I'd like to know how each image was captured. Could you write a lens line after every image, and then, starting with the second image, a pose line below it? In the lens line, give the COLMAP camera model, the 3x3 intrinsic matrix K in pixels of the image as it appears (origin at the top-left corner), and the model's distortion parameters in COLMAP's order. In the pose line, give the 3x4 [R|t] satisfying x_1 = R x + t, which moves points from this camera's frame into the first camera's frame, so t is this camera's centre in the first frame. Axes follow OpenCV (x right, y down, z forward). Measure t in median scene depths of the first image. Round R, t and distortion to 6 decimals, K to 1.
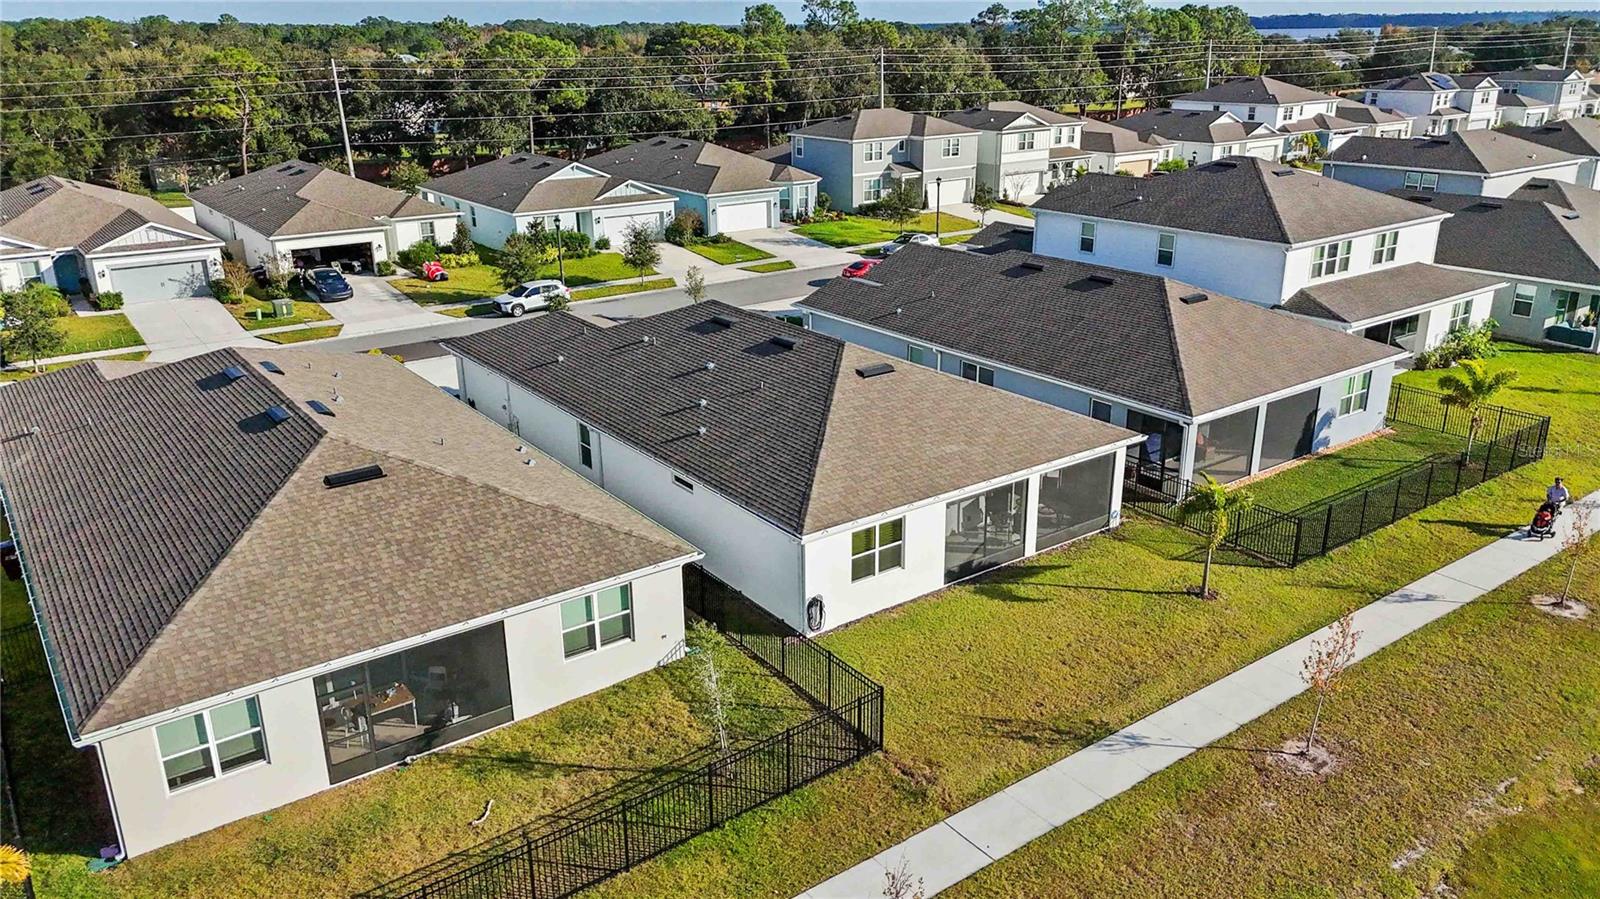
lens RADIAL K [[1172.7, 0, 807.3], [0, 1172.7, 454.5], [0, 0, 1]] dist [0.077261, -0.075315]
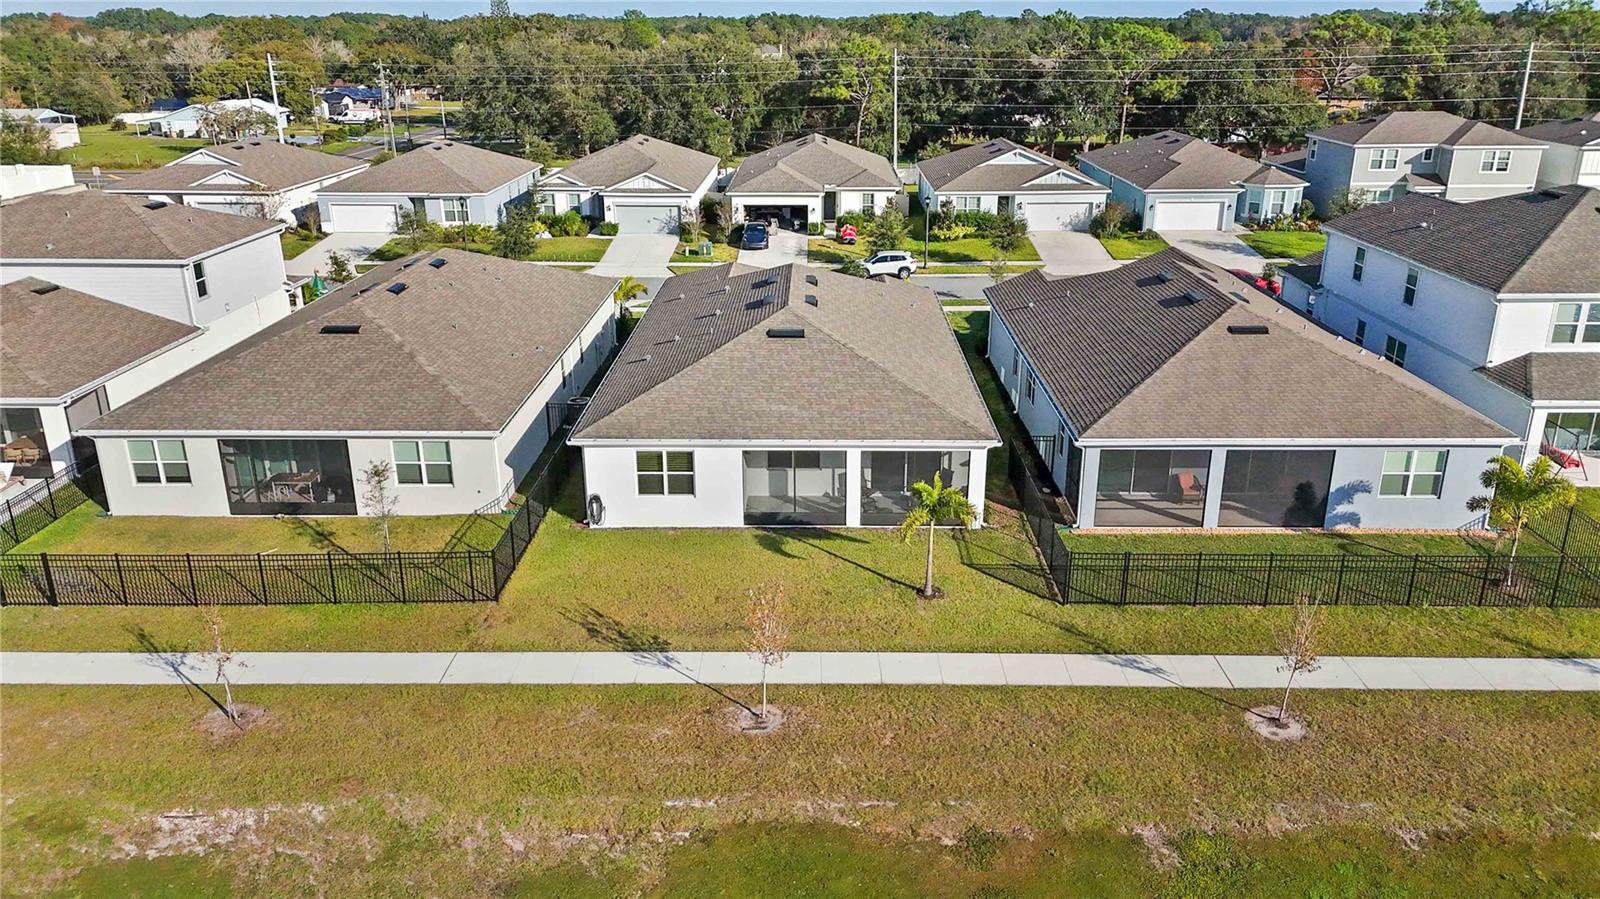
lens RADIAL K [[1172.7, 0, 807.3], [0, 1172.7, 454.5], [0, 0, 1]] dist [0.077261, -0.075315]
pose [[0.799654, 0.212222, -0.561707, 0.621798], [-0.208551, 0.975386, 0.071619, -0.037434], [0.563080, 0.059874, 0.824231, 0.089241]]
